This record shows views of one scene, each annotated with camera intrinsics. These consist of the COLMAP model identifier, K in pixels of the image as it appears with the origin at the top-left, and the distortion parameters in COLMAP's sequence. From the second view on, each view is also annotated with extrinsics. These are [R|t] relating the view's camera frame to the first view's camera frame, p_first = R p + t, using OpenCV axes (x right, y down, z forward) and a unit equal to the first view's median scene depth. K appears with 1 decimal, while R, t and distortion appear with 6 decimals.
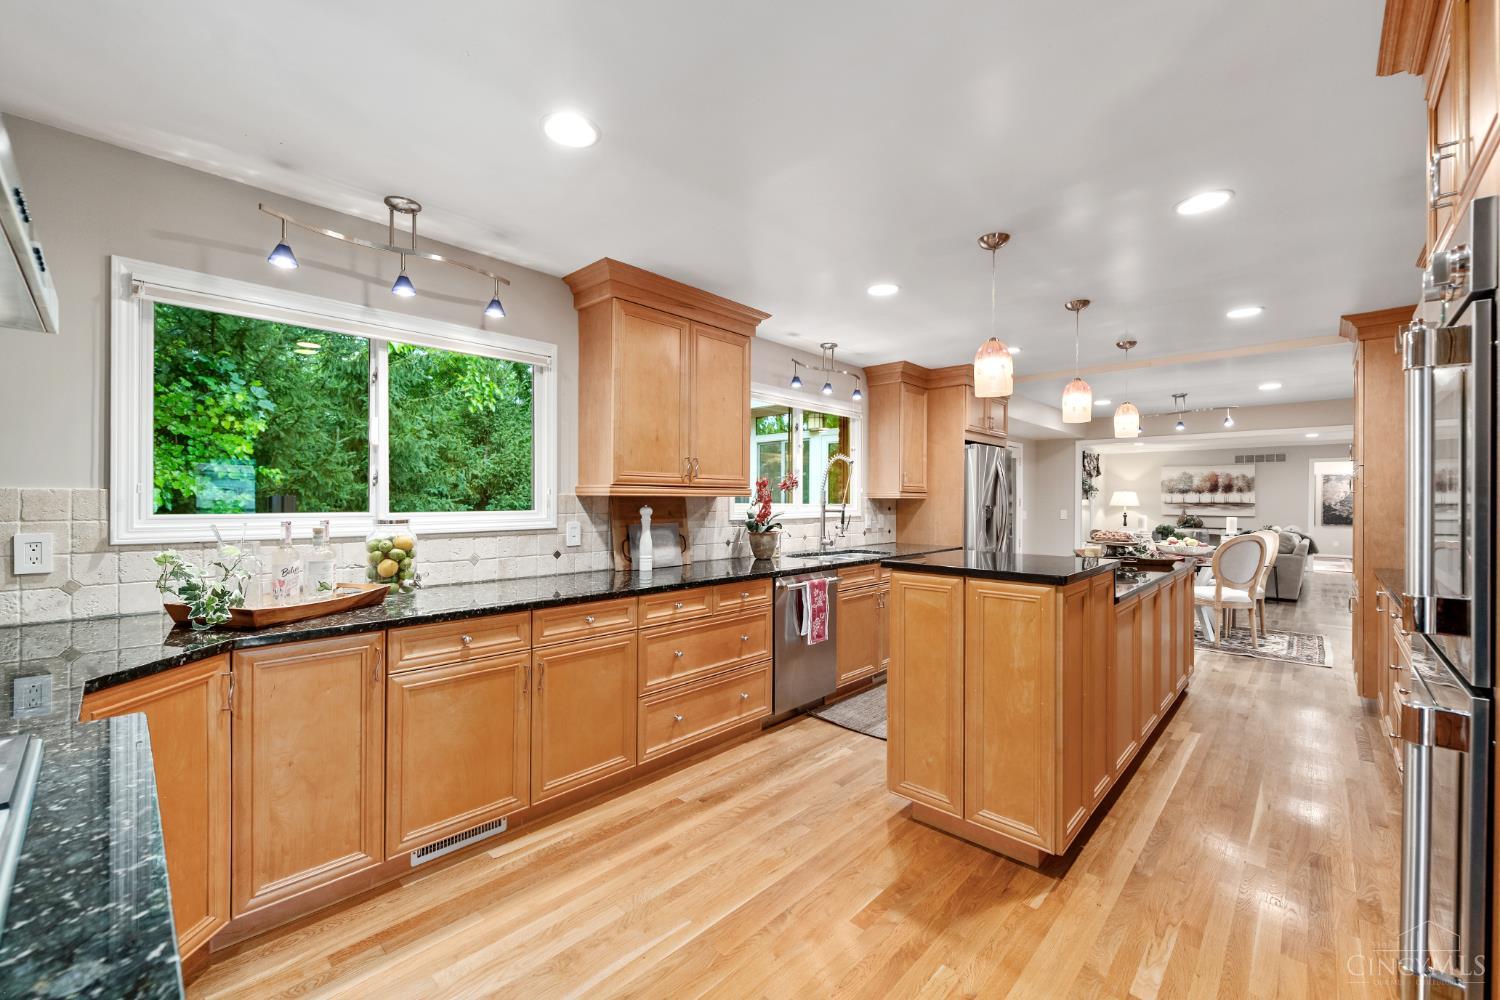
lens RADIAL K [[596.4, 0, 738.5], [0, 596.4, 498.8], [0, 0, 1]] dist [-0.000687, -0.001225]
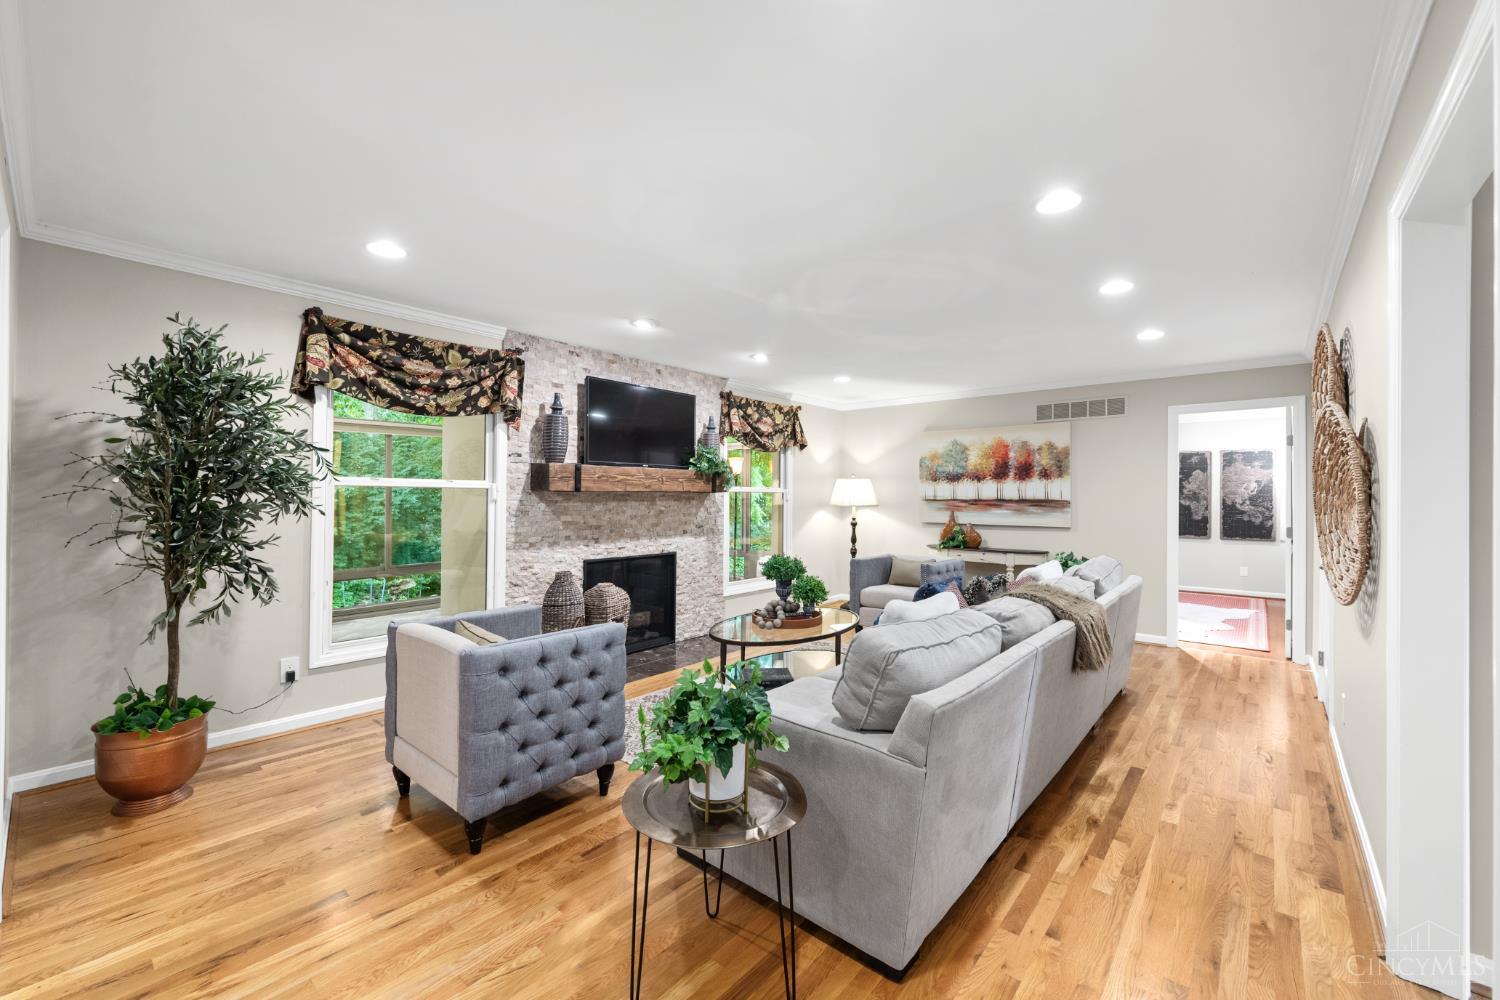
lens RADIAL K [[596.4, 0, 747.4], [0, 596.4, 490.3], [0, 0, 1]] dist [-0.000687, -0.001225]
pose [[0.998566, 0.003001, 0.053455, 0.604671], [-0.002548, 0.999960, -0.008539, 0.003939], [-0.053478, 0.008391, 0.998534, 0.550365]]
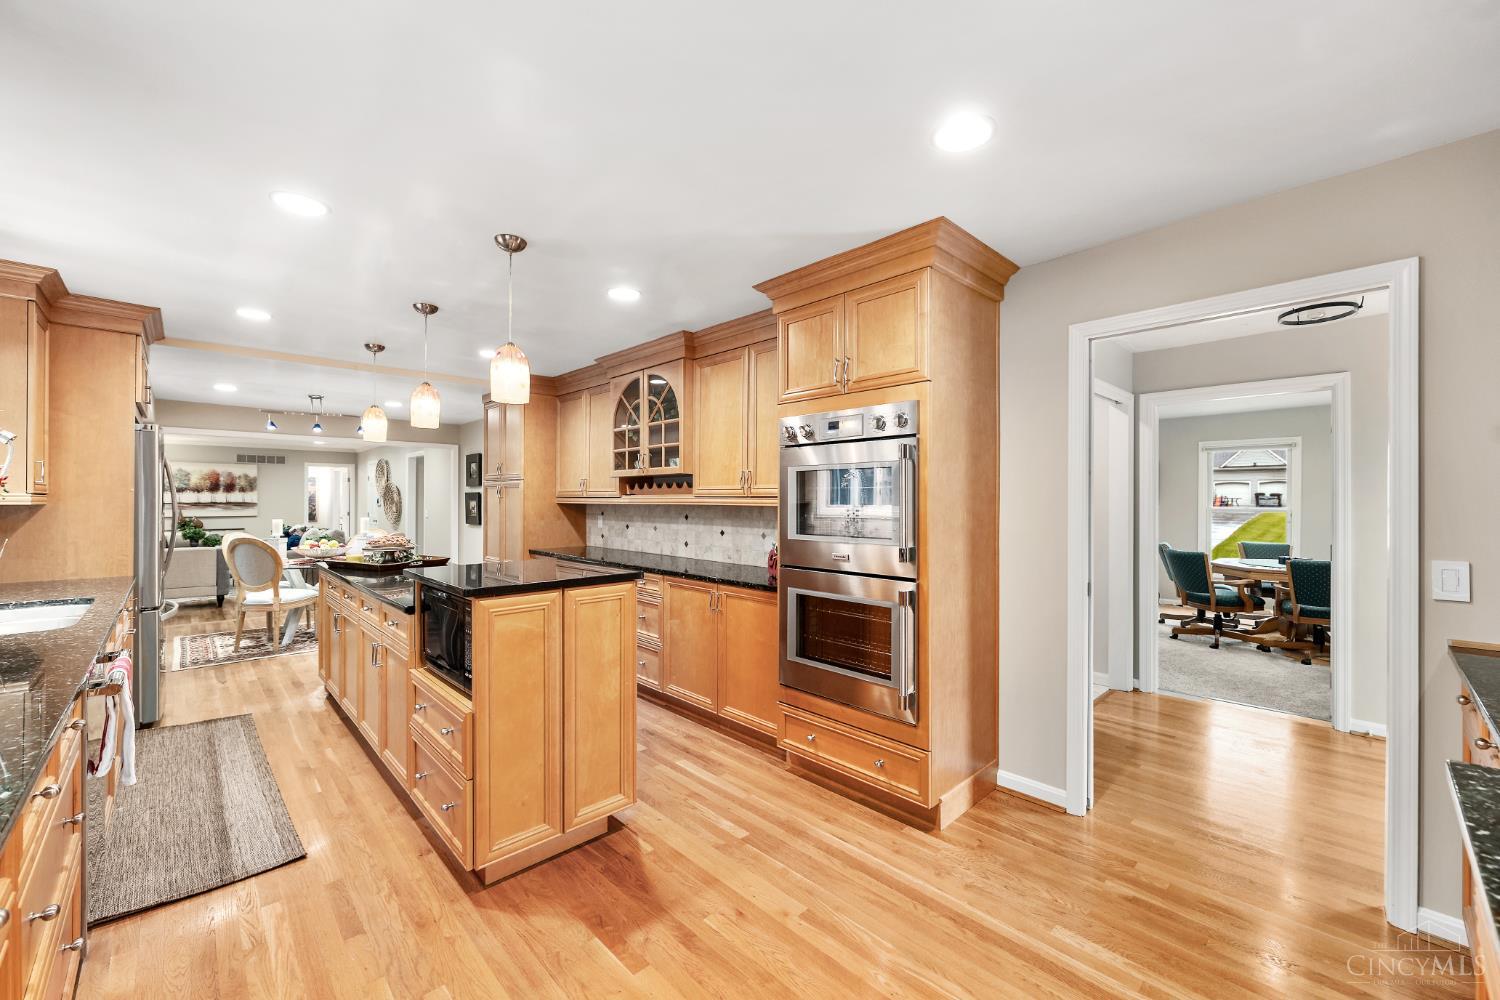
lens RADIAL K [[596.4, 0, 744.6], [0, 596.4, 499.5], [0, 0, 1]] dist [-0.000687, -0.001225]
pose [[0.041592, -0.003014, 0.999130, -0.120271], [-0.003254, 0.999990, 0.003153, -0.004433], [-0.999129, -0.003382, 0.041582, 0.132232]]
